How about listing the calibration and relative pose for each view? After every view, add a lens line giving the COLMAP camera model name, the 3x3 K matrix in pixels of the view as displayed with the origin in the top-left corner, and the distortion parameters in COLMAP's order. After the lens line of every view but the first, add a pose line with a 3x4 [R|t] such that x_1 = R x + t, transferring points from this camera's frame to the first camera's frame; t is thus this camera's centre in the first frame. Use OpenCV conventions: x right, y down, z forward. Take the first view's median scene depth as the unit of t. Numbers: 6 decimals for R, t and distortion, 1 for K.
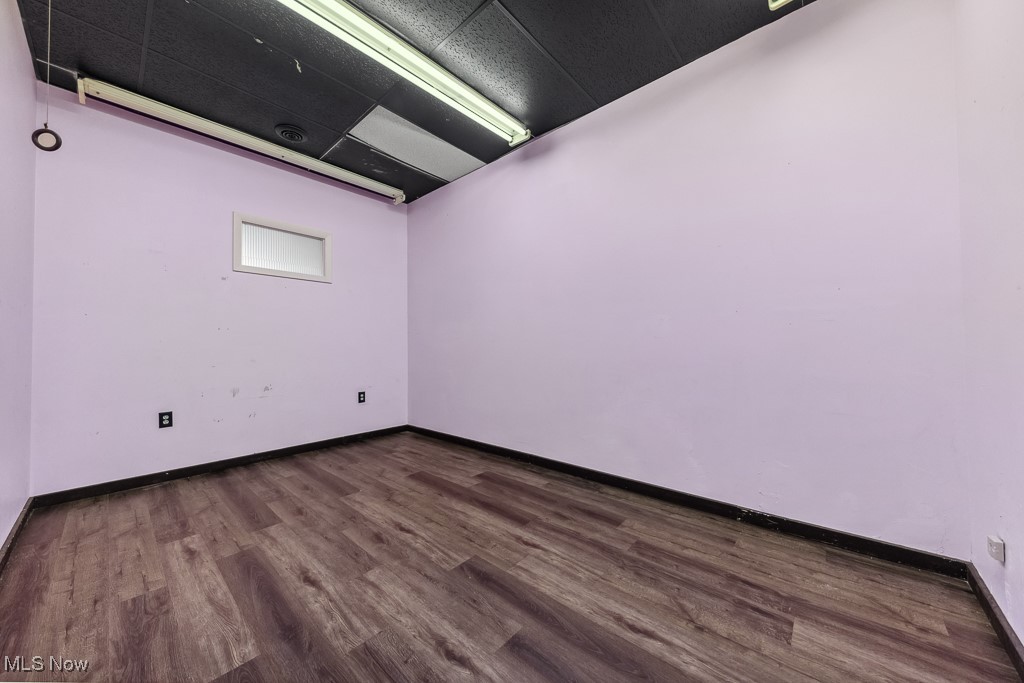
lens RADIAL K [[358.3, 0, 511.3], [0, 358.3, 343.1], [0, 0, 1]] dist [0.002579, 0.000027]
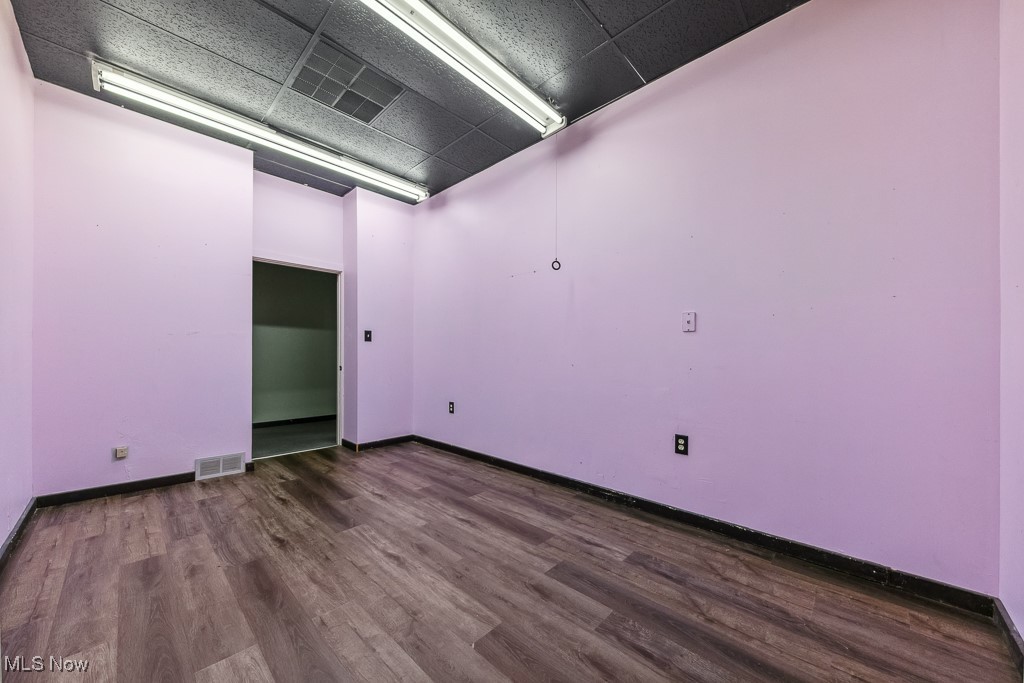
lens RADIAL K [[372.2, 0, 513.2], [0, 372.2, 345.1], [0, 0, 1]] dist [0.000350, -0.000453]
pose [[-0.999305, 0.003511, 0.037116, -0.676250], [0.001993, 0.999164, -0.040844, 0.029315], [-0.037228, -0.040741, -0.998476, 2.079792]]
